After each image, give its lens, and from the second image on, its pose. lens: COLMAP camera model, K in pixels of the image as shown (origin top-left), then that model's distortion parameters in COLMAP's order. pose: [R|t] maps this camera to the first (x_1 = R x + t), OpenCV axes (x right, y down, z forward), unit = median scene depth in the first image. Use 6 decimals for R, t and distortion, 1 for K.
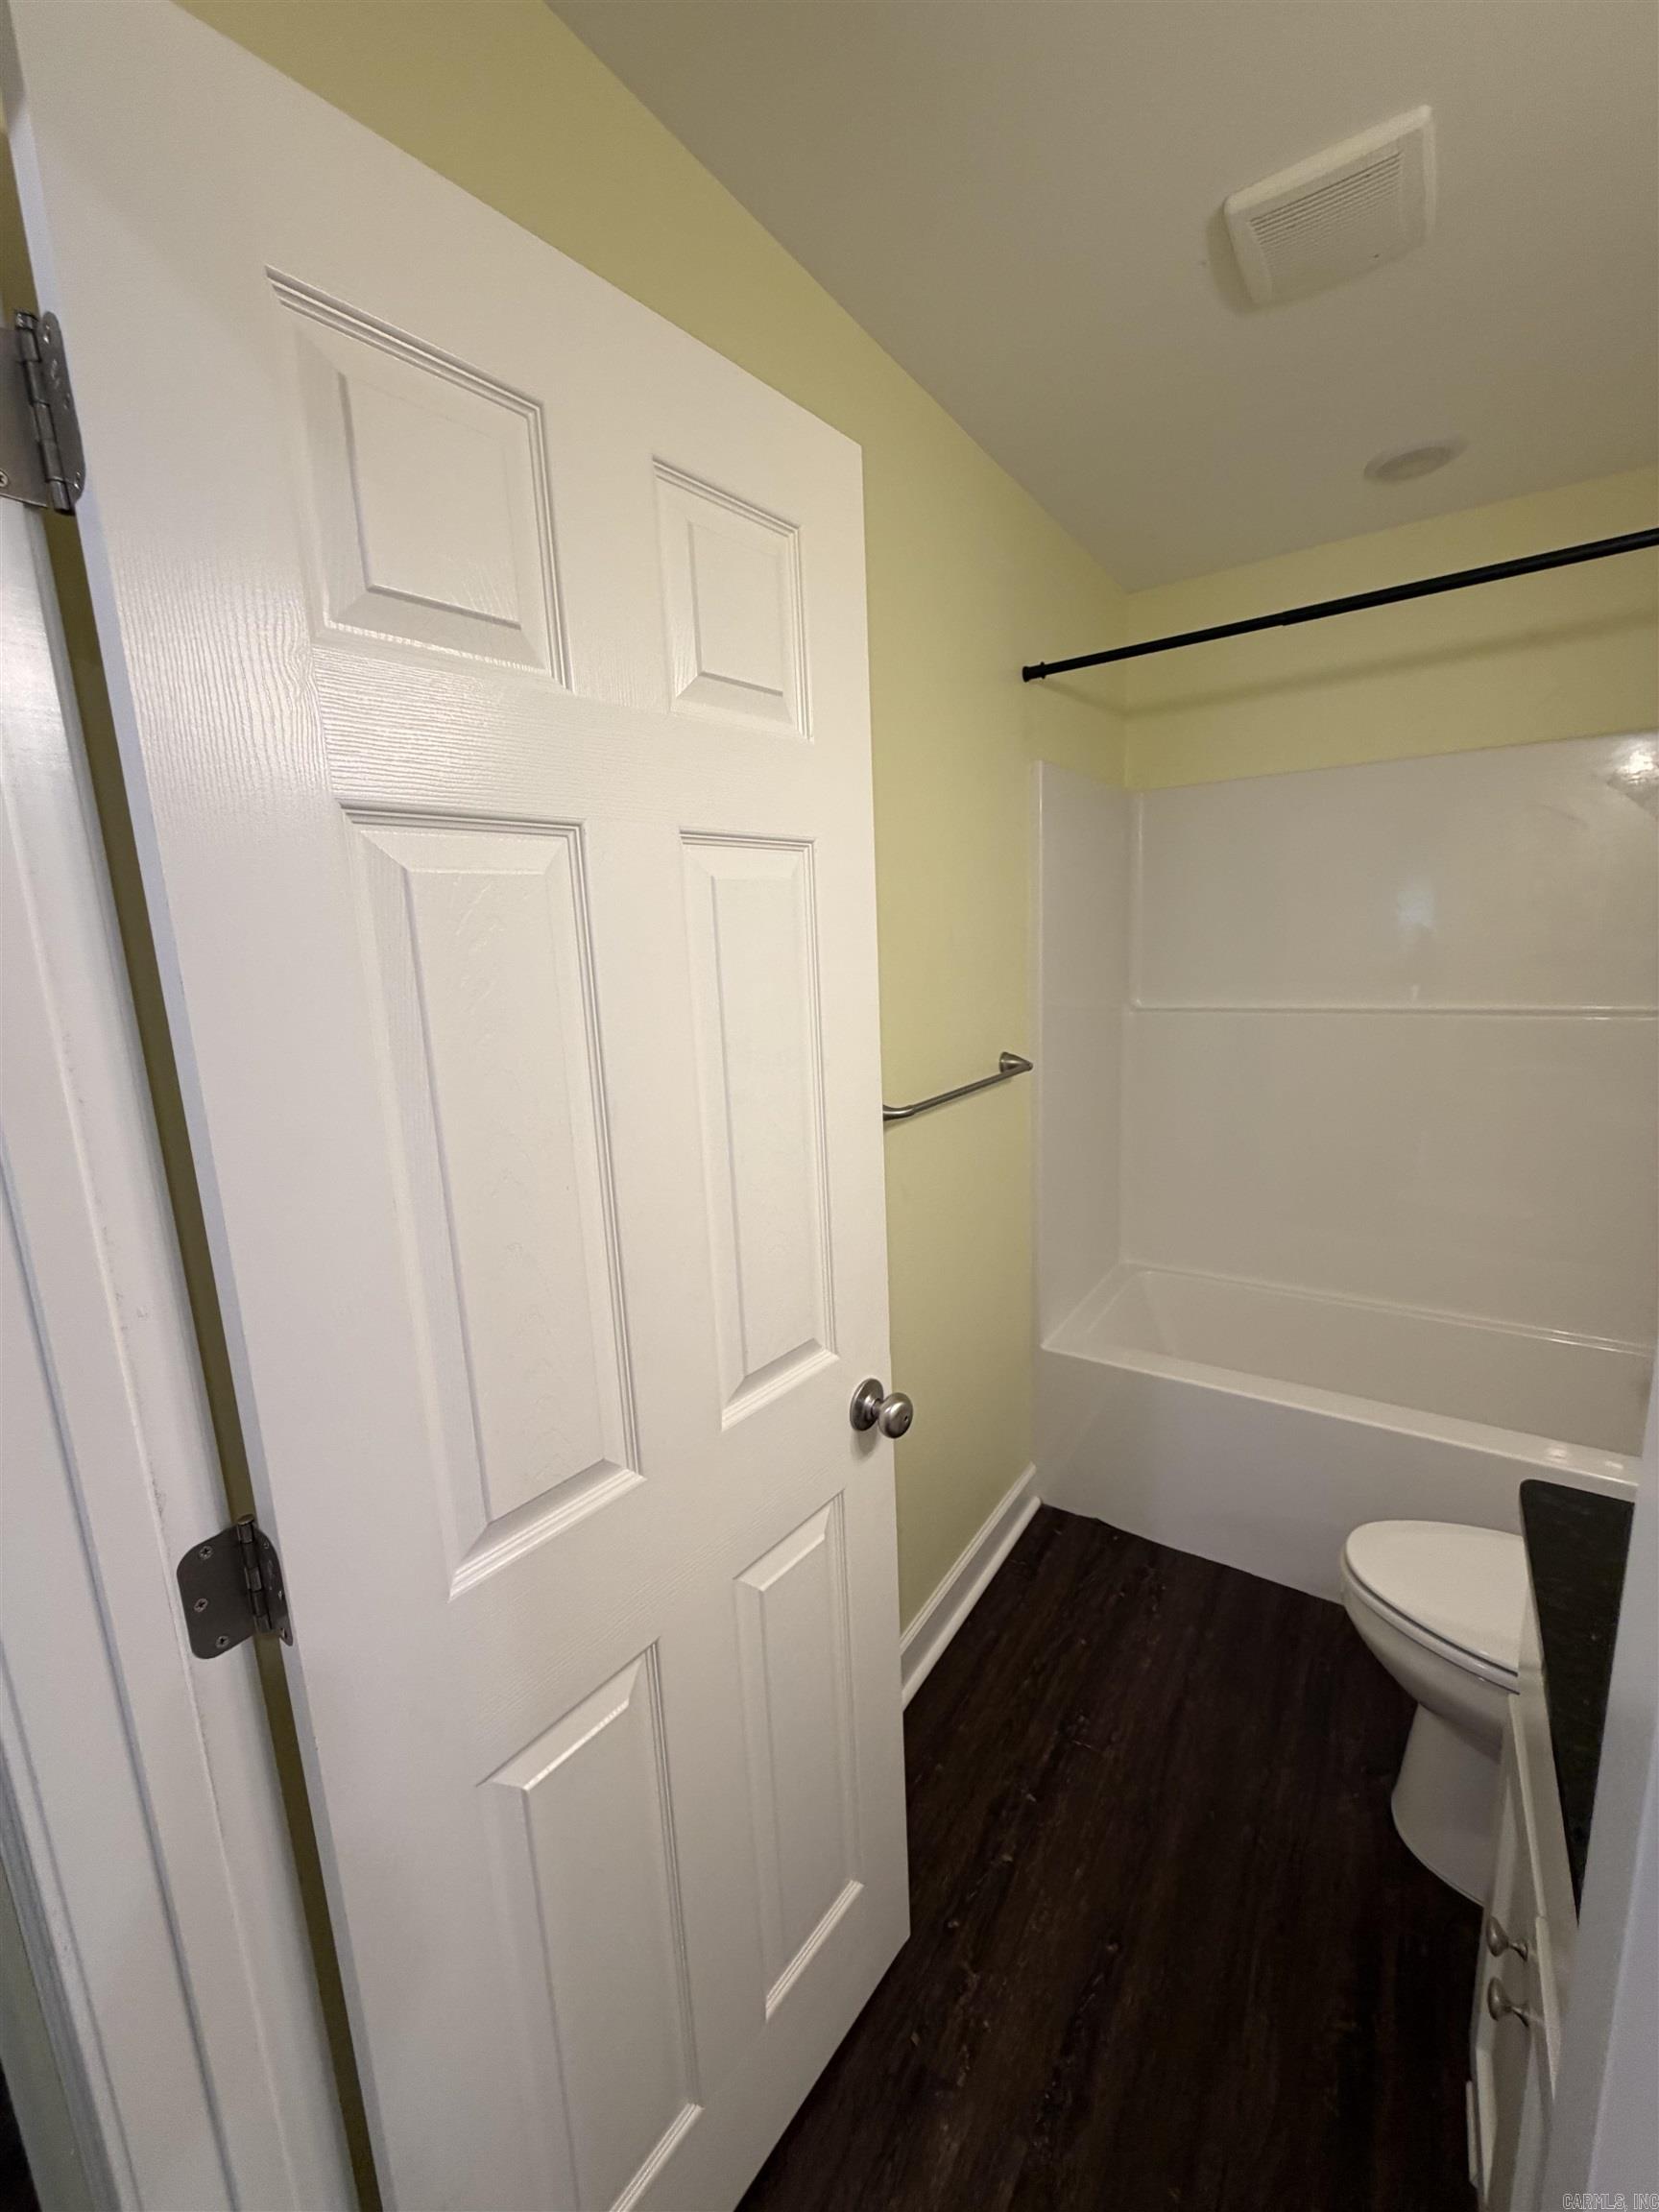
lens RADIAL K [[883.0, 0, 828.4], [0, 883.0, 1097.8], [0, 0, 1]] dist [0.001907, 0.000020]
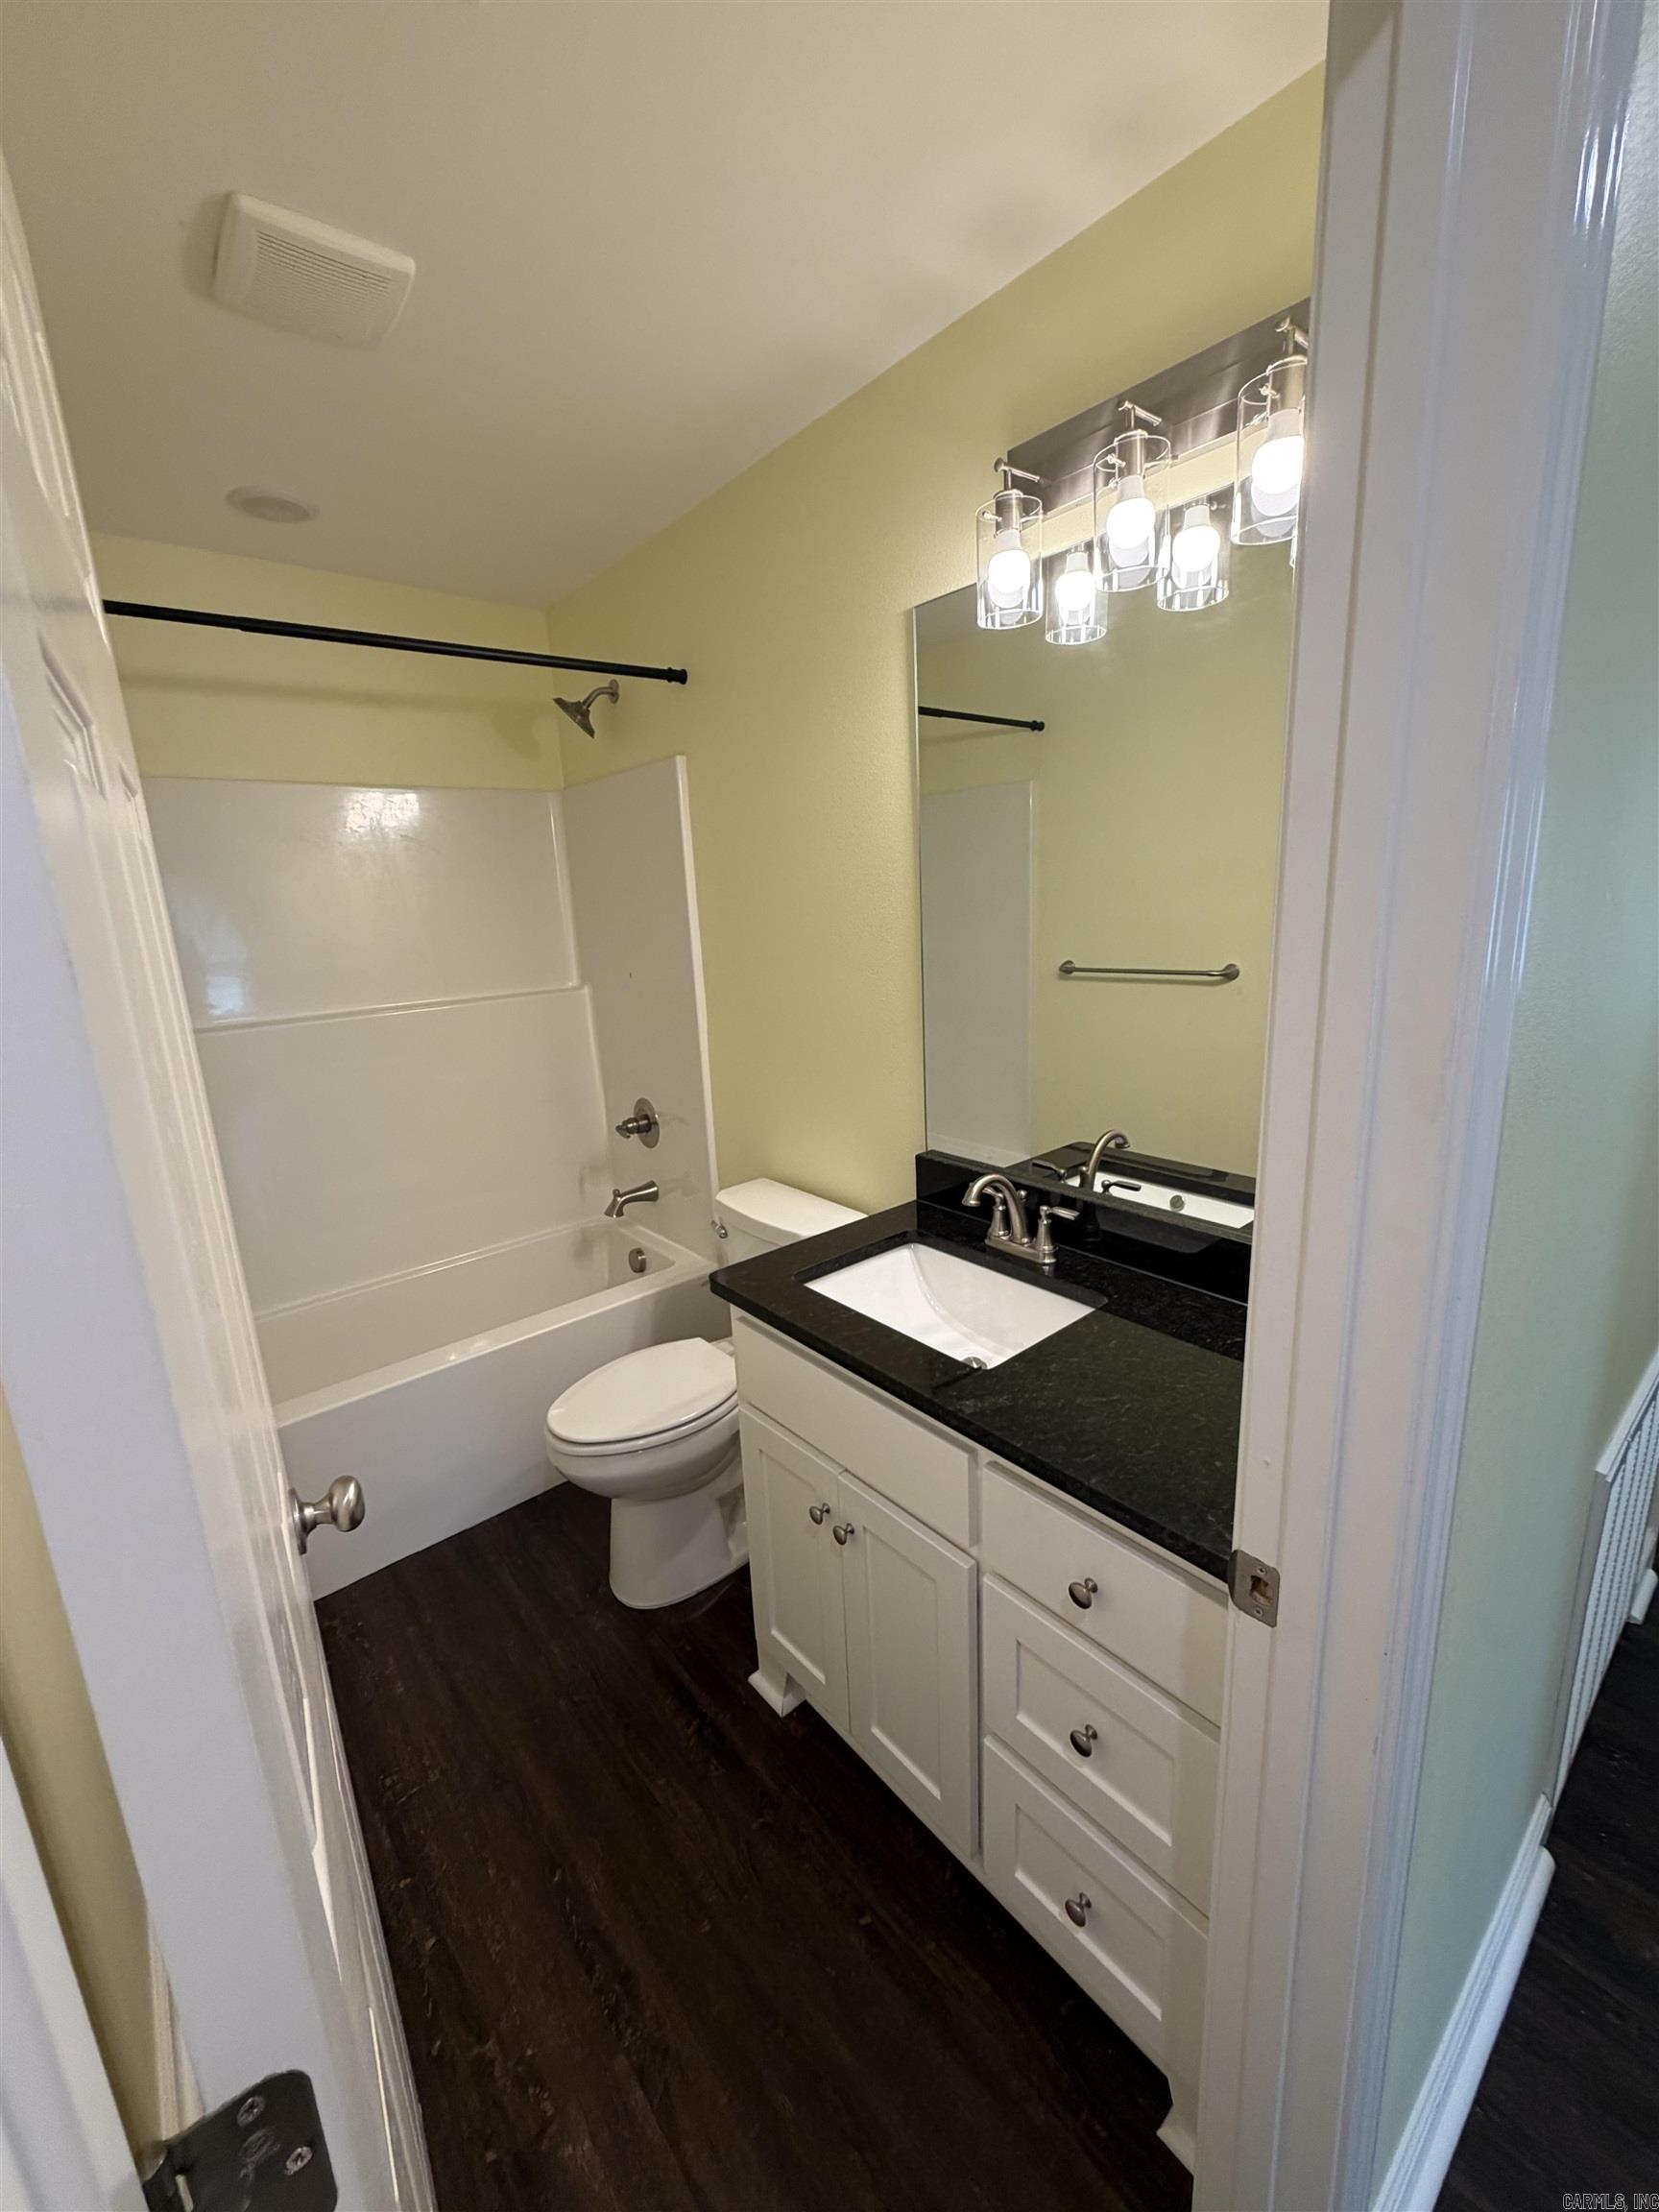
lens RADIAL K [[878.1, 0, 828.2], [0, 878.1, 1099.7], [0, 0, 1]] dist [0.000335, 0.000333]
pose [[0.276265, -0.185111, 0.943086, -0.427637], [0.211319, 0.968962, 0.128287, -0.016849], [-0.937562, 0.163850, 0.306808, 0.217432]]
